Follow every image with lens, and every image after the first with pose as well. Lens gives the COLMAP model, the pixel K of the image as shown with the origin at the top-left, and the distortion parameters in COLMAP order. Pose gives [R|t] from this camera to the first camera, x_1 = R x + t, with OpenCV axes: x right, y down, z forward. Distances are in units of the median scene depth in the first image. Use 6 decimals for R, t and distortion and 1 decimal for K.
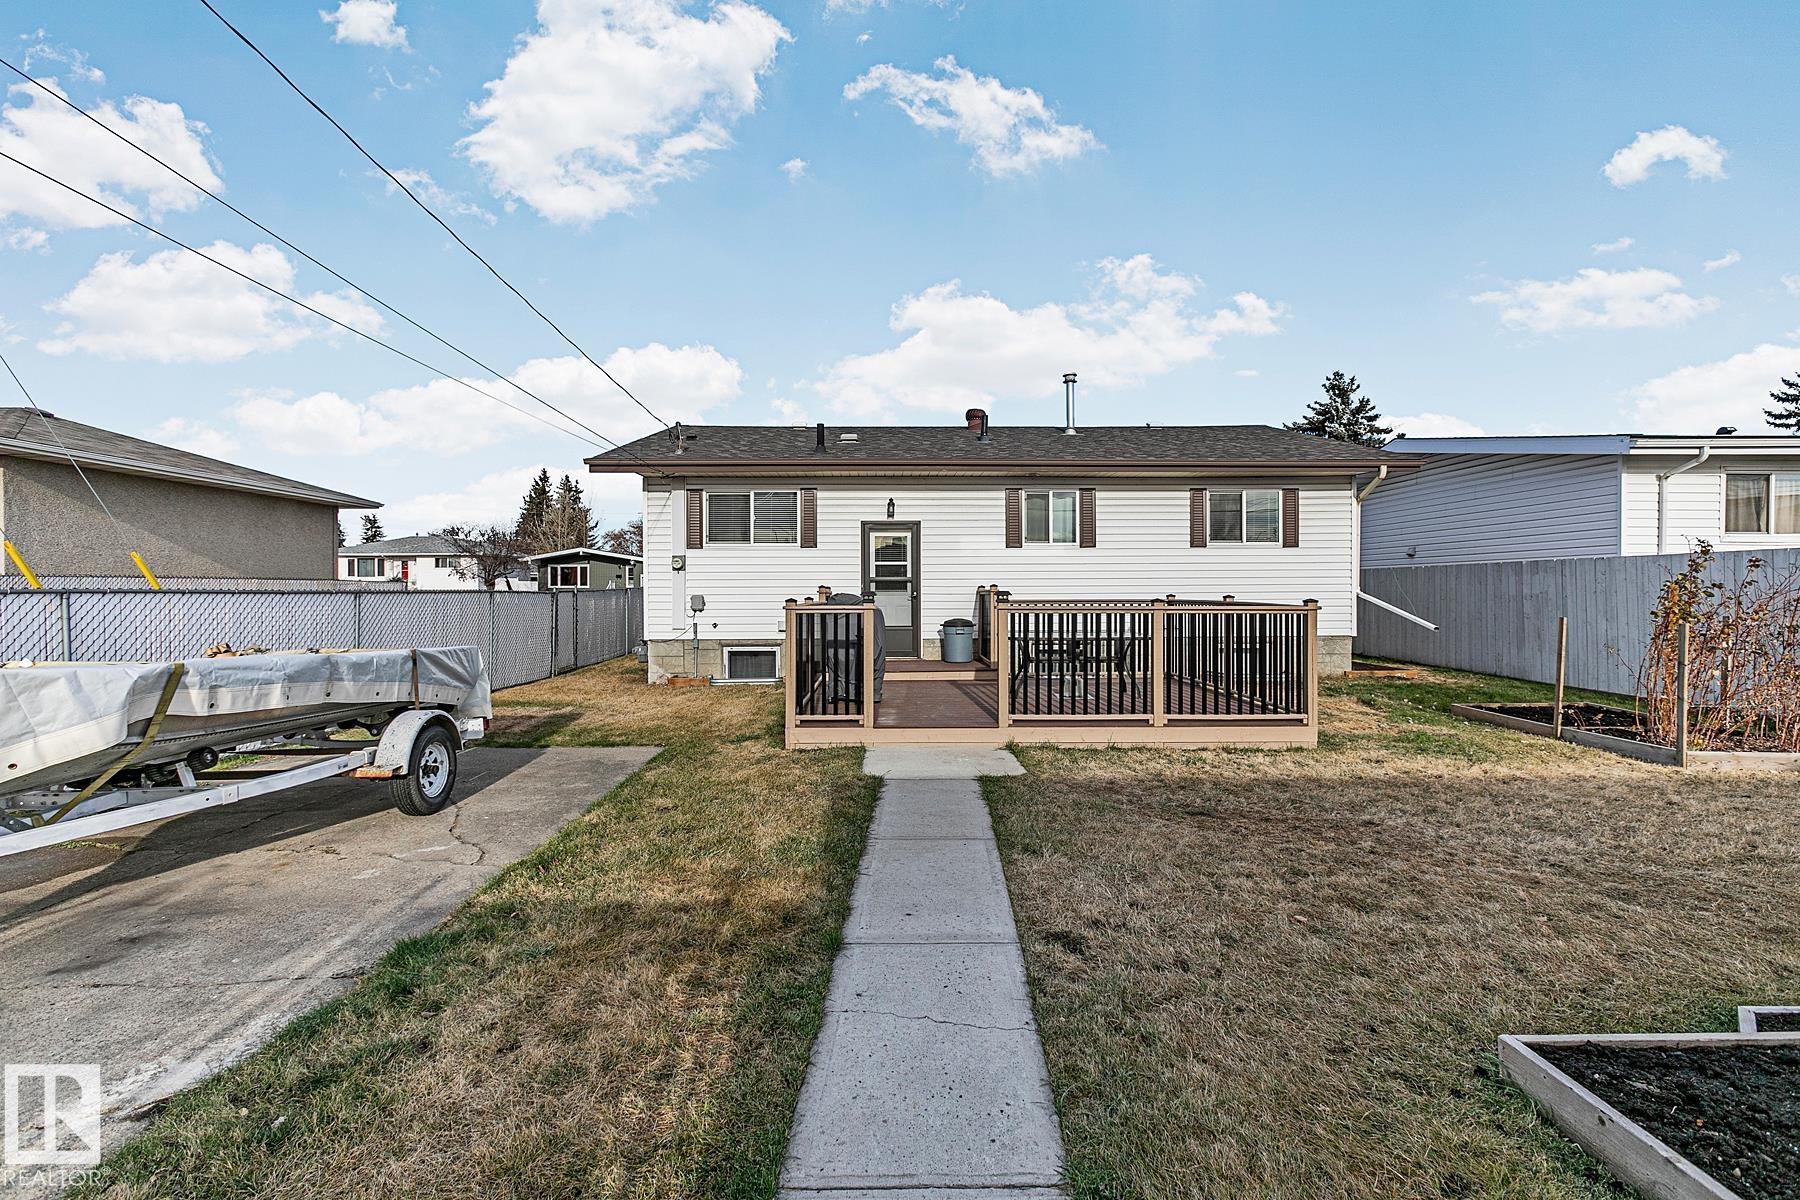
lens RADIAL K [[800.9, 0, 896.1], [0, 800.9, 600.7], [0, 0, 1]] dist [-0.004123, 0.000860]
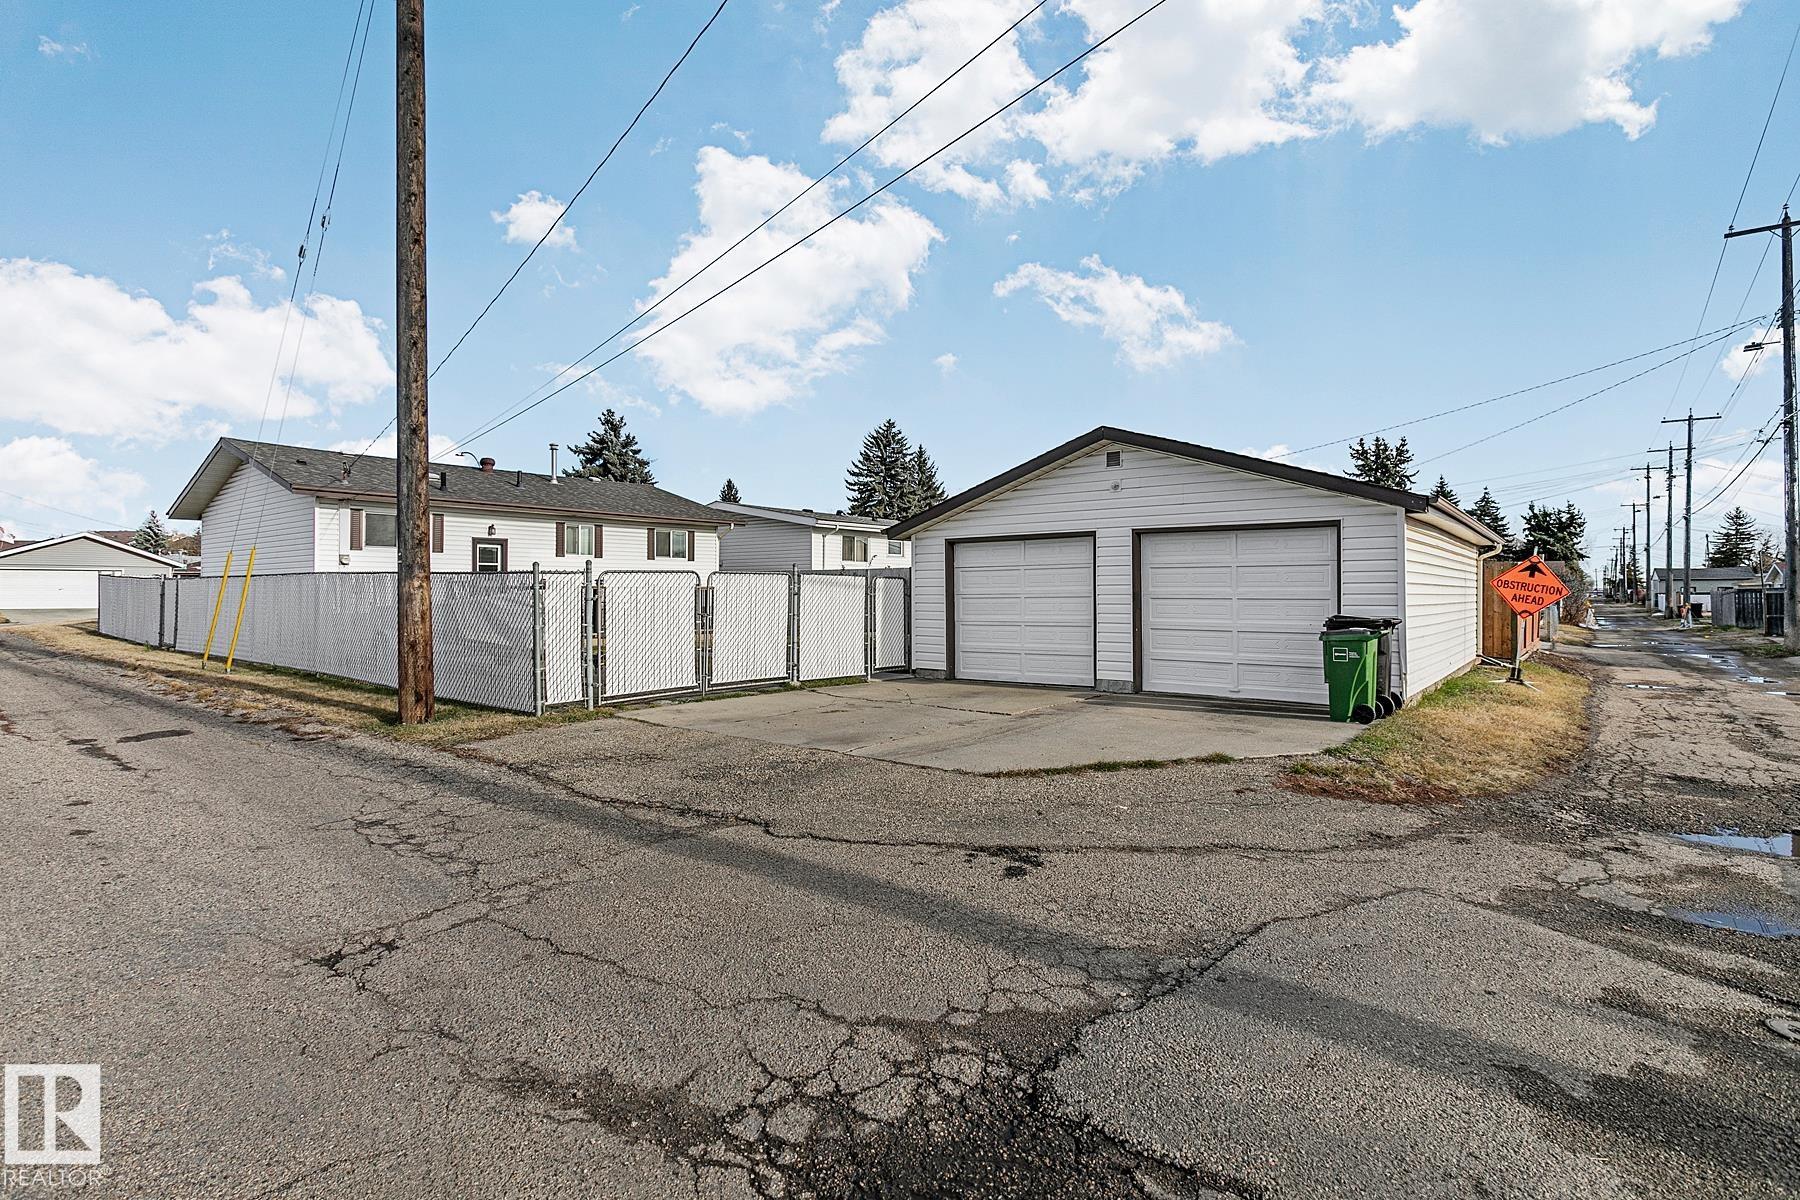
lens RADIAL K [[879.0, 0, 900.0], [0, 879.0, 600.0], [0, 0, 1]] dist [-0.021345, 0.018434]
pose [[0.631075, -0.003913, 0.775712, -0.853690], [0.007754, 0.999969, -0.001264, 0.034124], [-0.775683, 0.006812, 0.631086, -0.749033]]
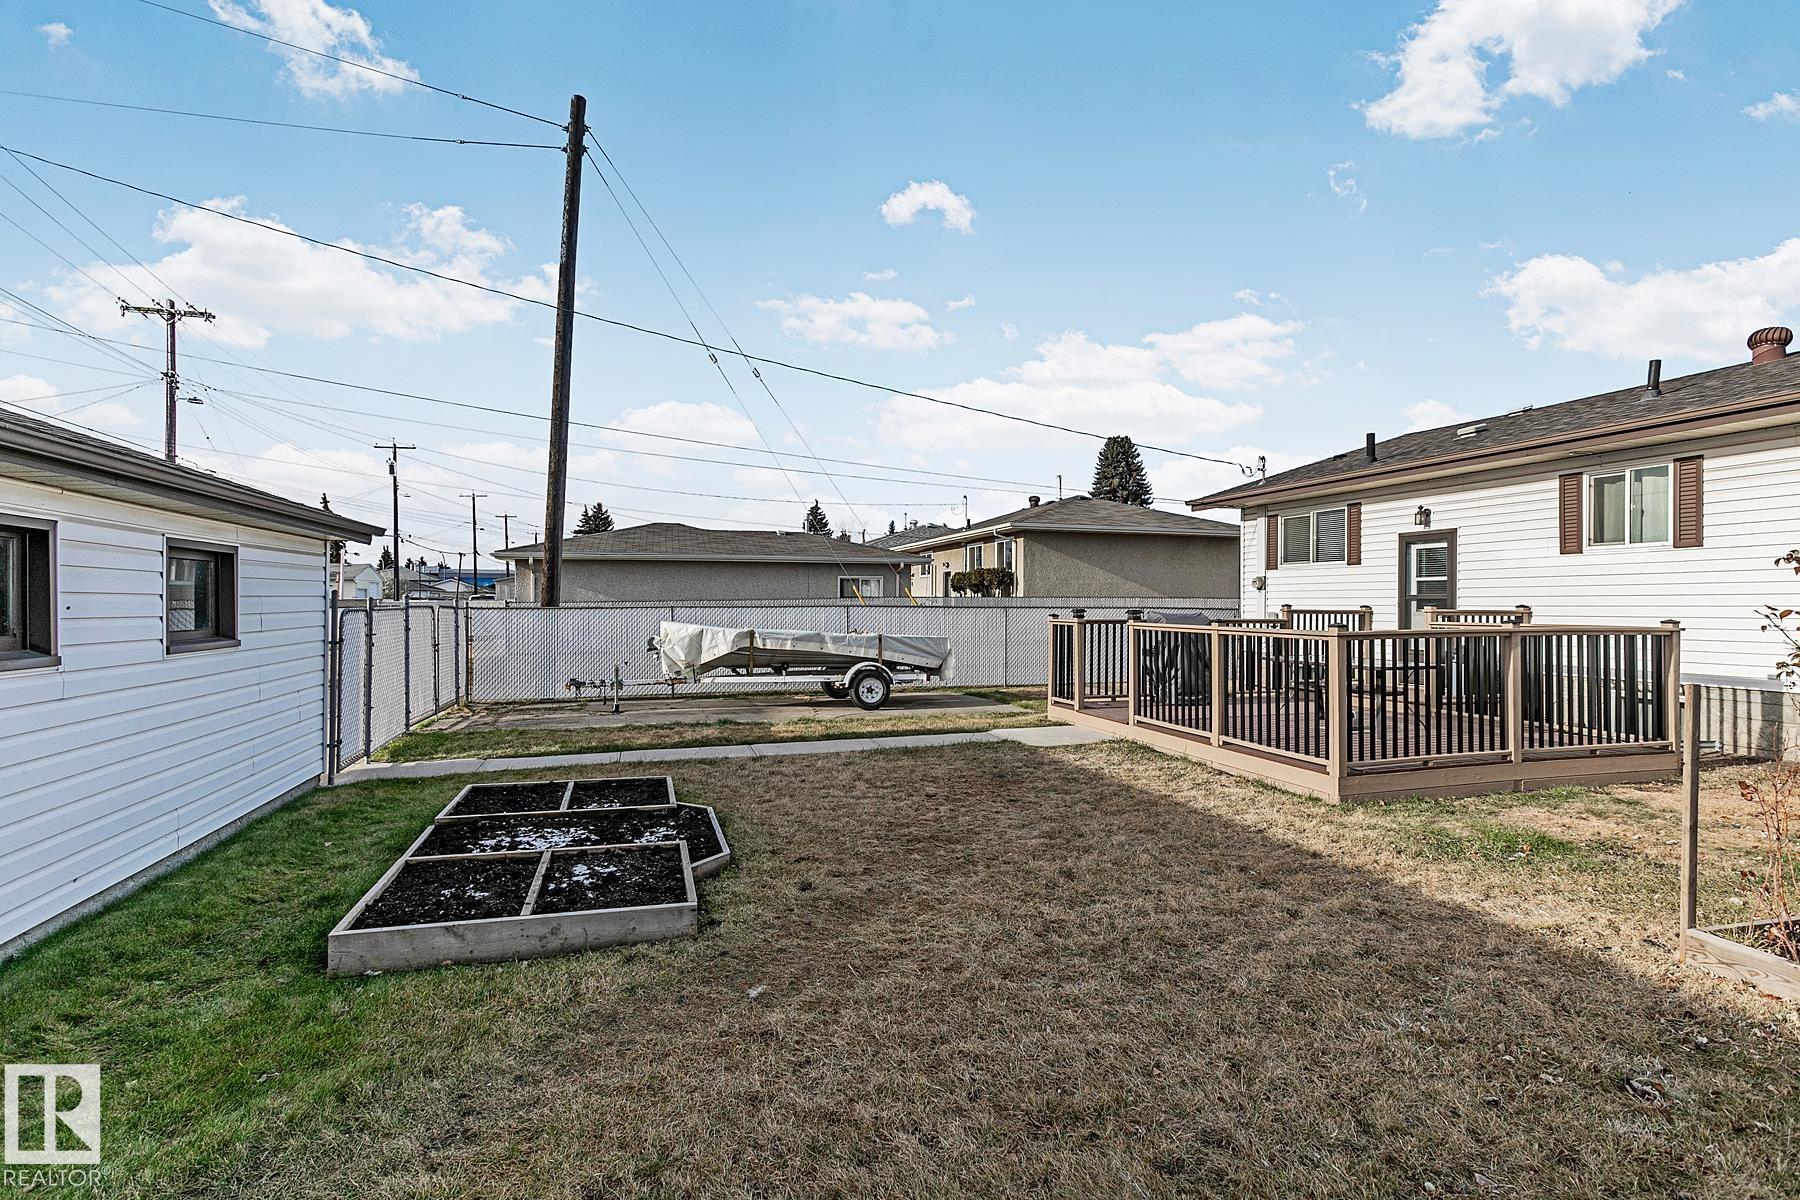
lens RADIAL K [[879.0, 0, 900.0], [0, 879.0, 600.0], [0, 0, 1]] dist [-0.021345, 0.018434]
pose [[0.274254, -0.000781, -0.961657, 0.756804], [-0.017435, 0.999831, -0.005784, -0.008045], [0.961499, 0.018353, 0.274194, 0.185494]]
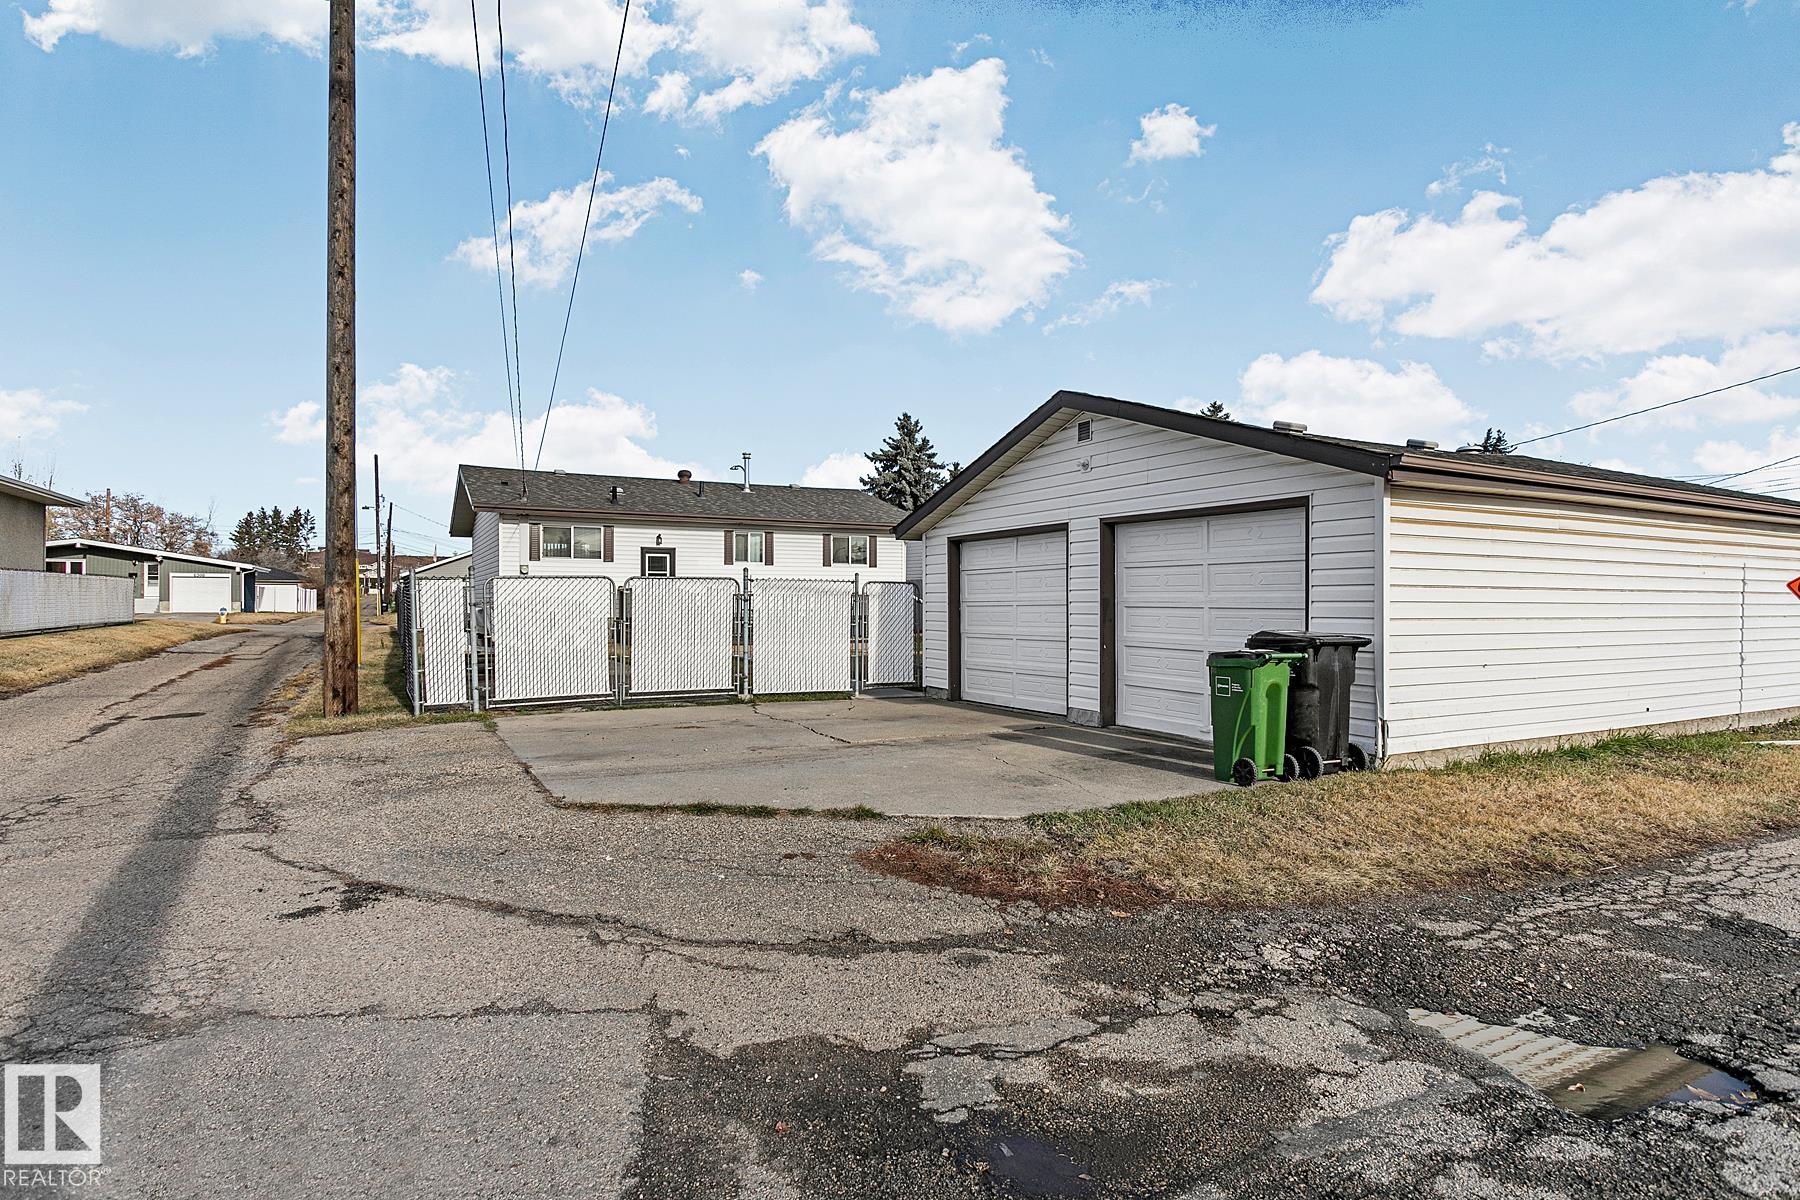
lens RADIAL K [[940.9, 0, 896.5], [0, 940.9, 622.4], [0, 0, 1]] dist [-0.015847, 0.018200]
pose [[0.883858, -0.005443, 0.467723, -0.487125], [0.000605, 0.999945, 0.010495, 0.037816], [-0.467755, -0.008993, 0.883813, -0.971989]]
